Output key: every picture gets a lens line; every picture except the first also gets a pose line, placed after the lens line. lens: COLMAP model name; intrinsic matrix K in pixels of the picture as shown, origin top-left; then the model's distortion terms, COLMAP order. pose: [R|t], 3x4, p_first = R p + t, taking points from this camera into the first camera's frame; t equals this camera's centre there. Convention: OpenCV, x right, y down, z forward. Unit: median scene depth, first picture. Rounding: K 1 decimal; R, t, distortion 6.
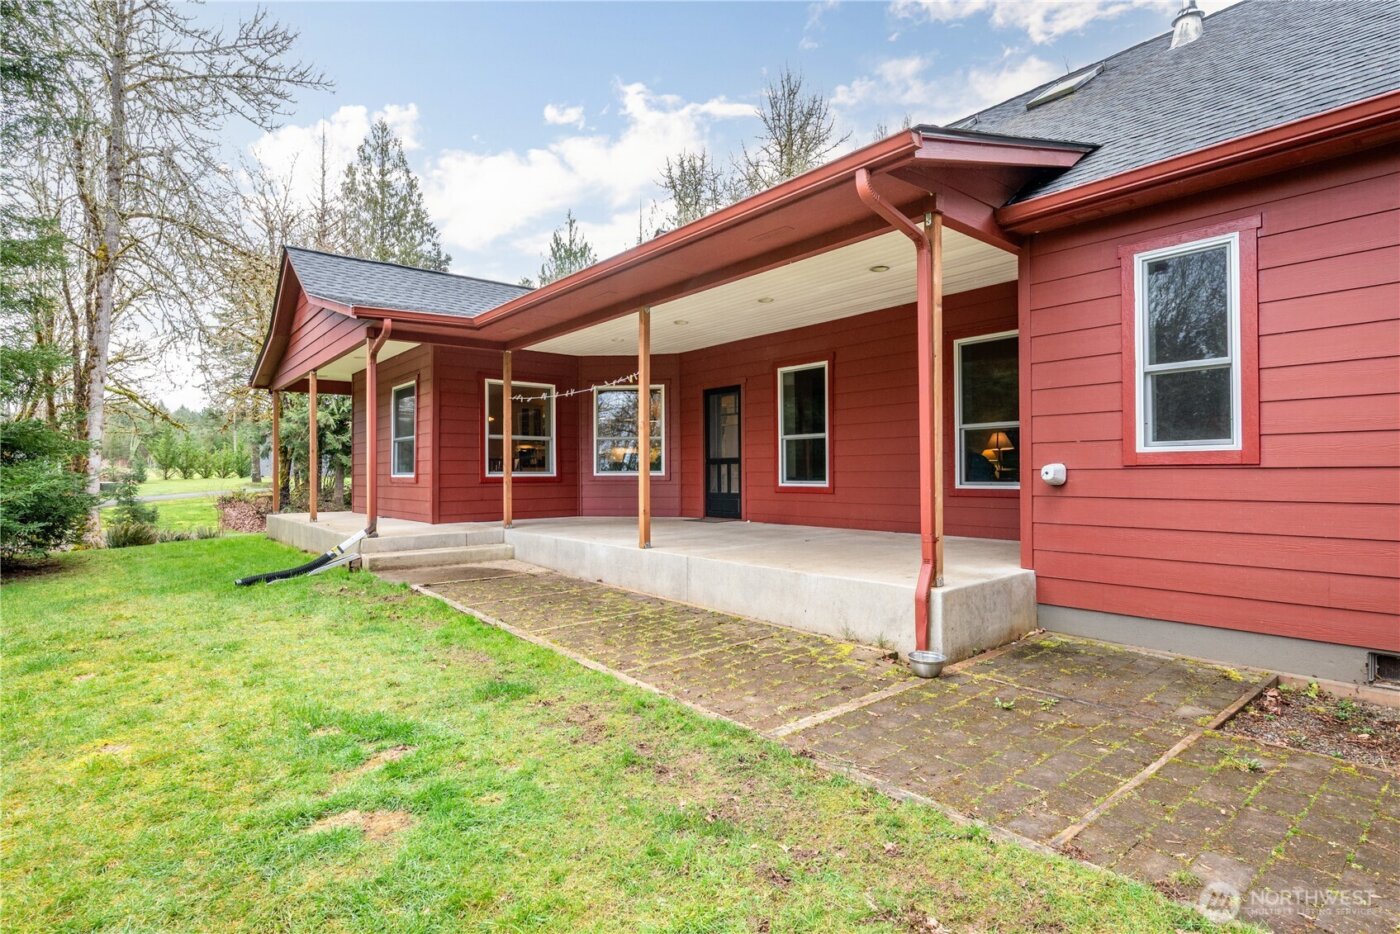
lens RADIAL K [[706.7, 0, 699.0], [0, 706.7, 469.7], [0, 0, 1]] dist [0.003047, -0.001143]
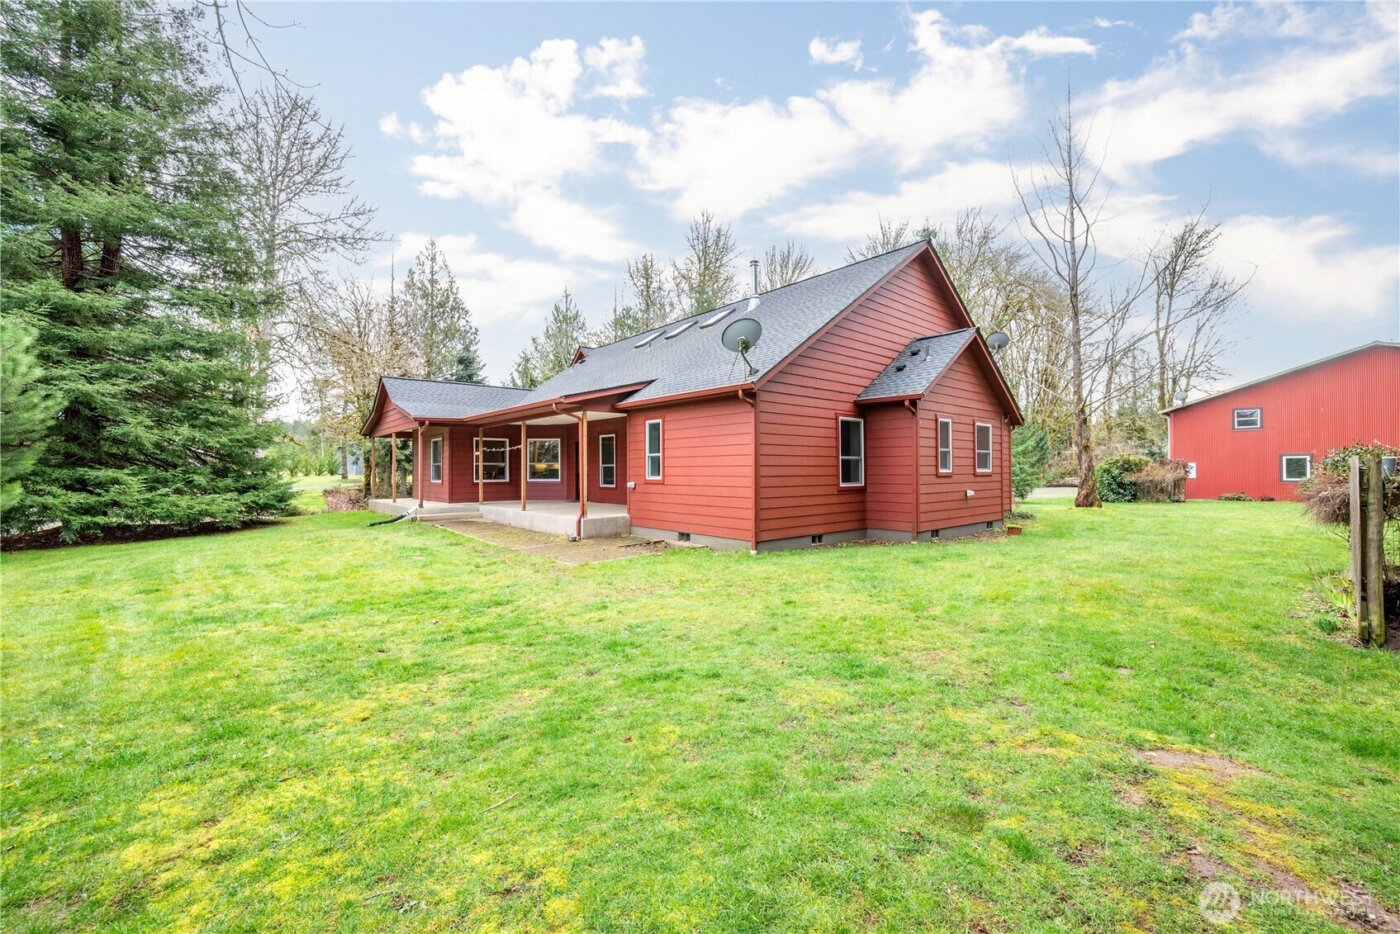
lens RADIAL K [[554.8, 0, 702.3], [0, 554.8, 466.8], [0, 0, 1]] dist [0.002392, 0.000131]
pose [[0.999643, -0.000604, 0.026700, 0.290112], [0.000588, 1.000000, 0.000626, -0.030119], [-0.026700, -0.000610, 0.999643, -0.597107]]
